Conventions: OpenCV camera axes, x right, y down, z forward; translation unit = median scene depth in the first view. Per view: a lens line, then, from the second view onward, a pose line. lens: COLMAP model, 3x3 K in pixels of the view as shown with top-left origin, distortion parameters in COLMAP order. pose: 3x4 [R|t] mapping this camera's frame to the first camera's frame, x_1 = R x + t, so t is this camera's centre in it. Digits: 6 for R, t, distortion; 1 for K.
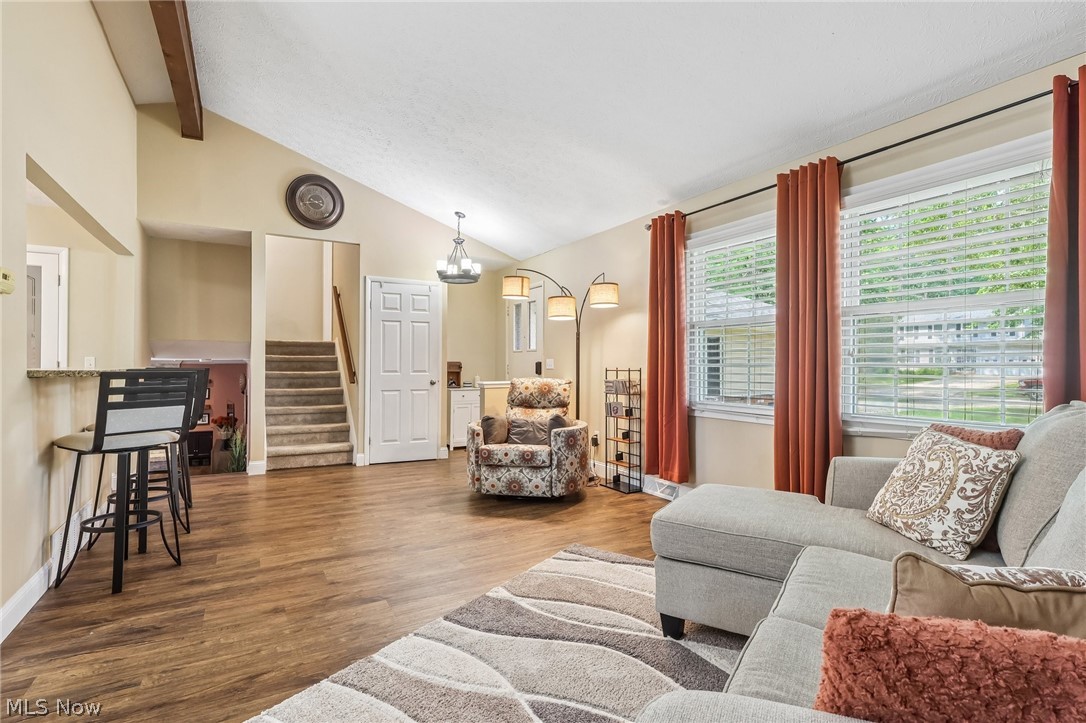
lens RADIAL K [[526.2, 0, 543.0], [0, 526.2, 361.5], [0, 0, 1]] dist [-0.001918, -0.000125]
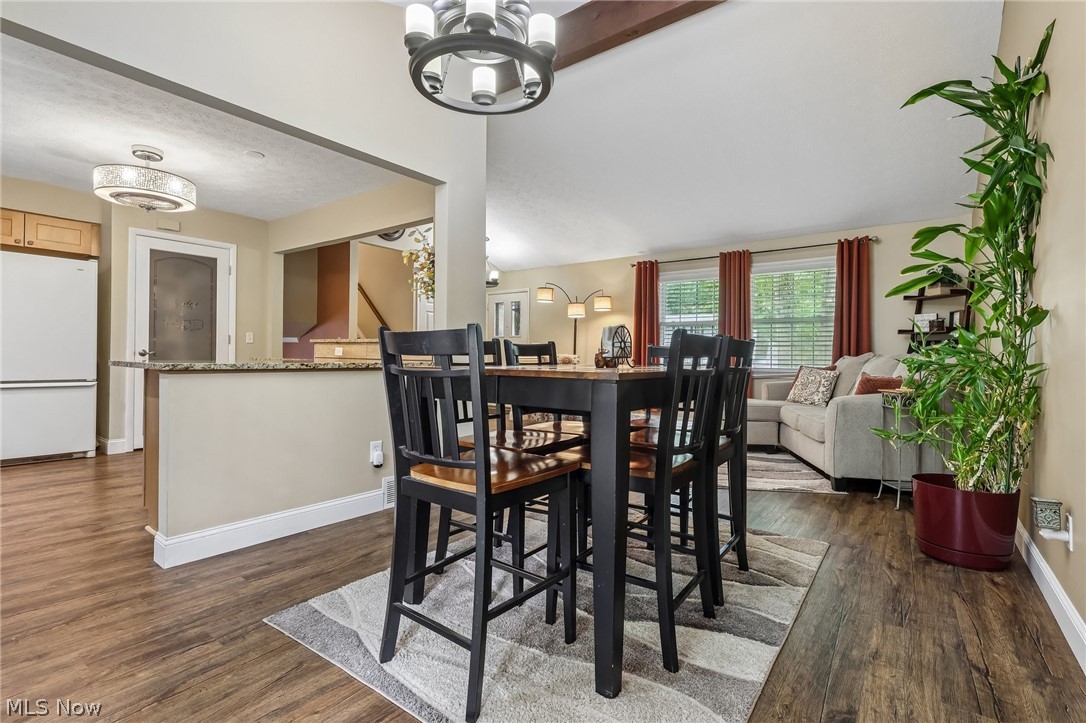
lens RADIAL K [[510.8, 0, 535.0], [0, 510.8, 347.6], [0, 0, 1]] dist [0.028001, -0.000010]
pose [[0.920518, 0.005991, 0.390653, -0.934167], [-0.004890, 0.999981, -0.003813, 0.028453], [-0.390668, 0.001600, 0.920530, -0.528842]]
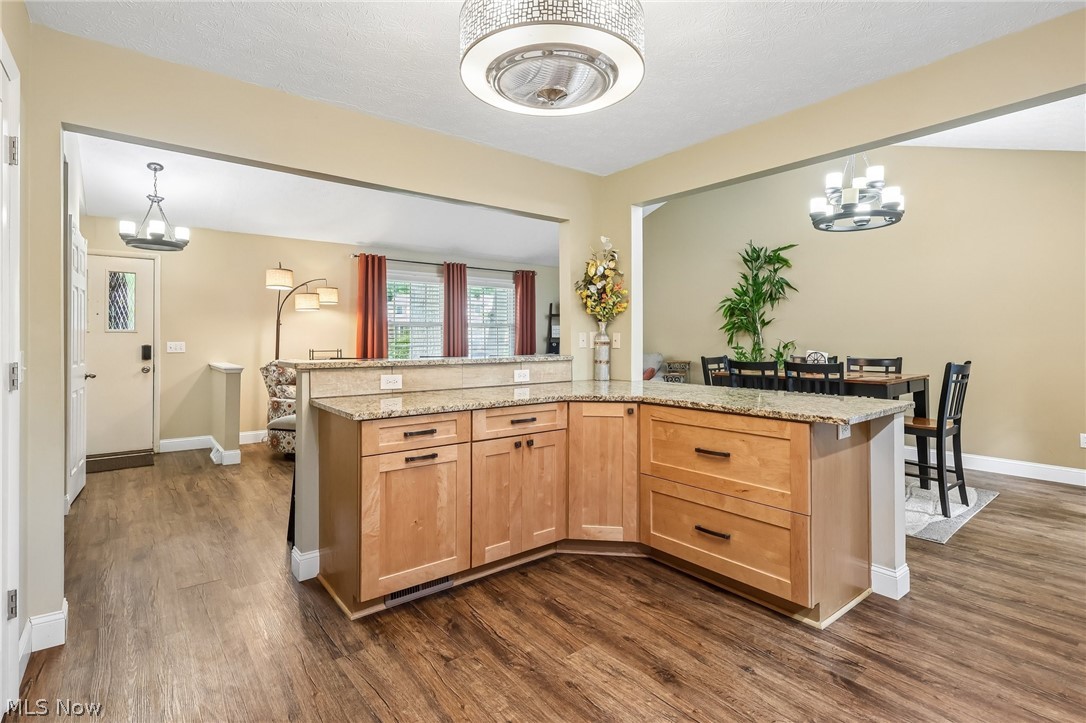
lens RADIAL K [[510.7, 0, 544.2], [0, 510.7, 338.1], [0, 0, 1]] dist [-0.012874, 0.000035]
pose [[-0.157813, -0.004255, 0.987460, -1.687070], [-0.006973, 0.999971, 0.003195, -0.025829], [-0.987444, -0.006382, -0.157838, 0.838993]]
